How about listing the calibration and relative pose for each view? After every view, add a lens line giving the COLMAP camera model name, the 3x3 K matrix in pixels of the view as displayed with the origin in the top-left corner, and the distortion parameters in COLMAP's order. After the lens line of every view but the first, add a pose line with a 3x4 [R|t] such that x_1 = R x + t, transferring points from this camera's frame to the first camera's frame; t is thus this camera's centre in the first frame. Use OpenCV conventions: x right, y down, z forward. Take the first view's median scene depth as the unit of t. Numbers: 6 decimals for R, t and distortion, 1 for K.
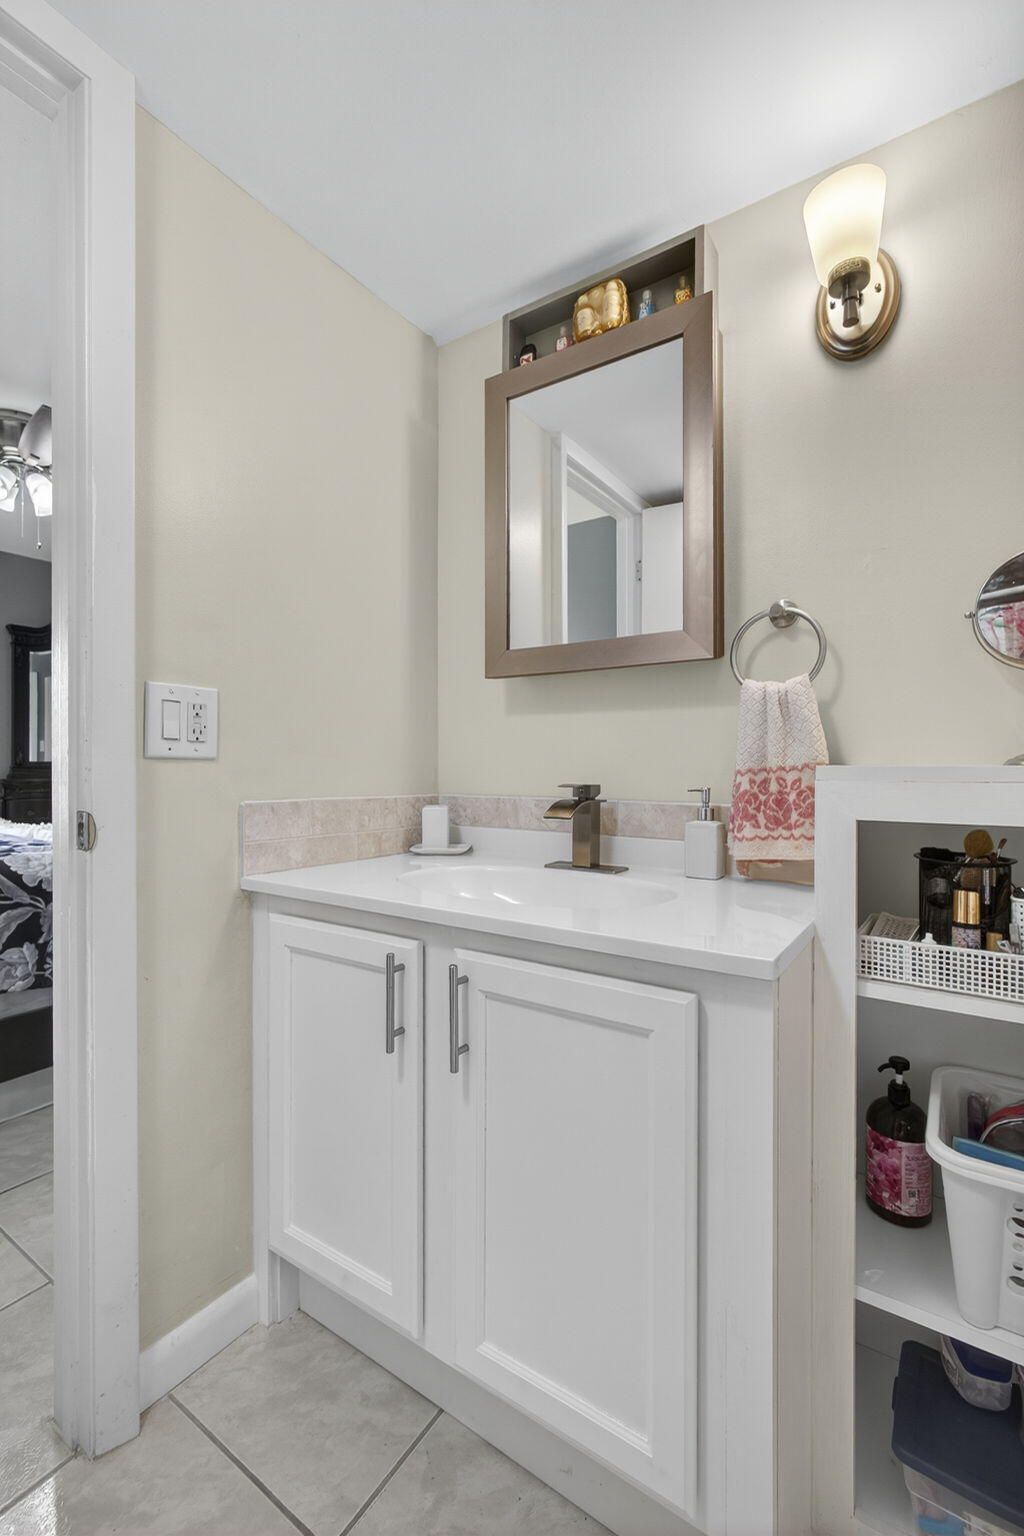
lens RADIAL K [[666.8, 0, 510.2], [0, 666.8, 765.7], [0, 0, 1]] dist [0.002719, 0.001039]
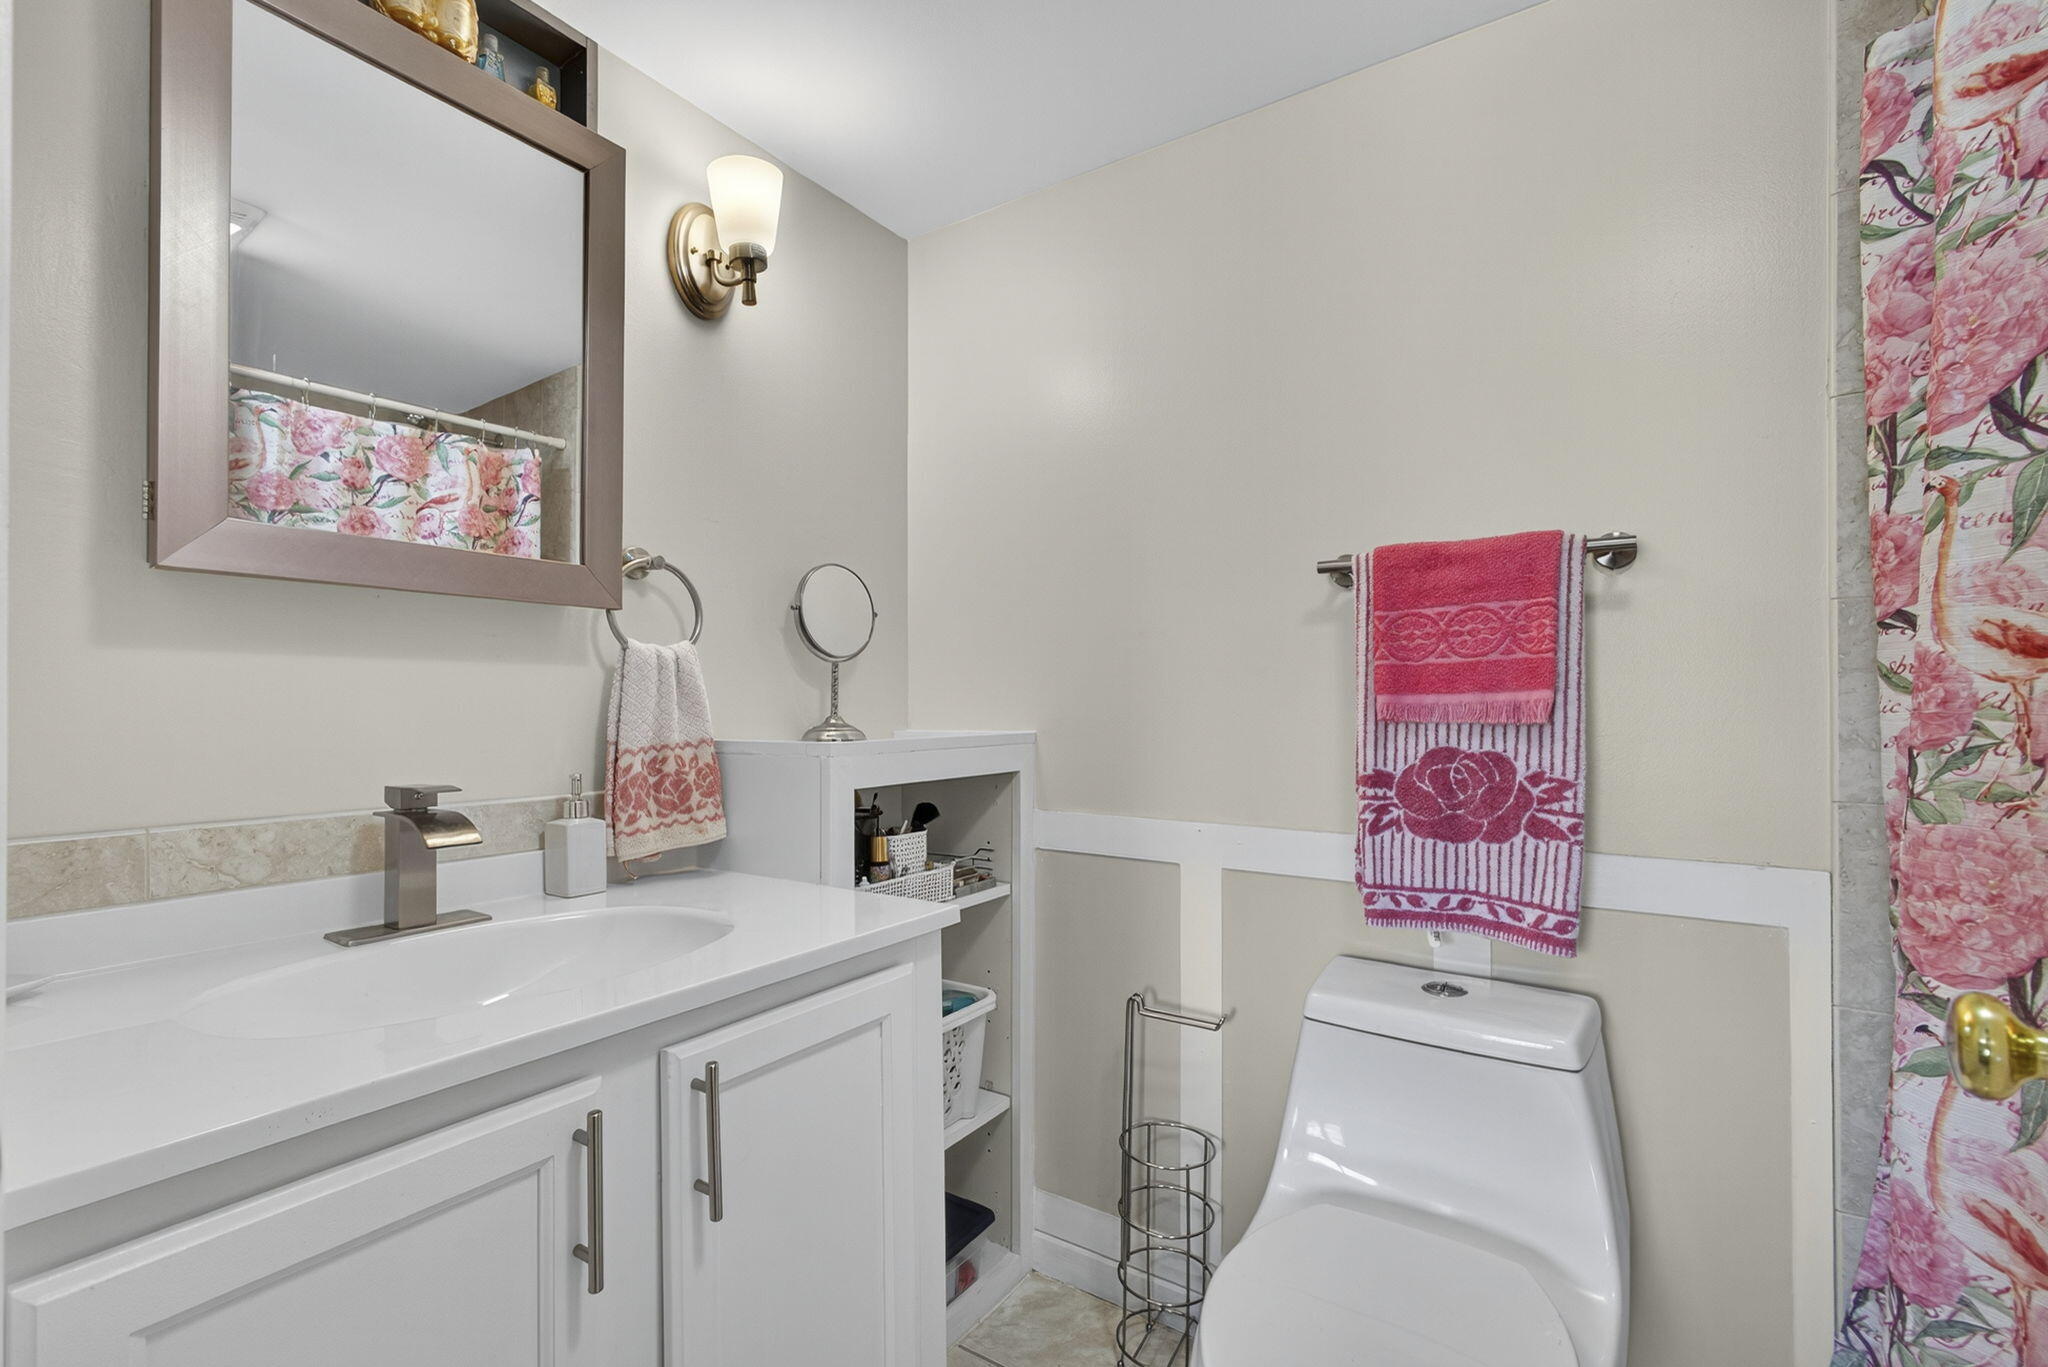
lens RADIAL K [[889.1, 0, 1023.9], [0, 889.1, 697.6], [0, 0, 1]] dist [0.002719, 0.001039]
pose [[0.011037, 0.010581, 0.999883, -0.760849], [0.003272, 0.999938, -0.010617, -0.044393], [-0.999934, 0.003389, 0.011001, 0.522944]]
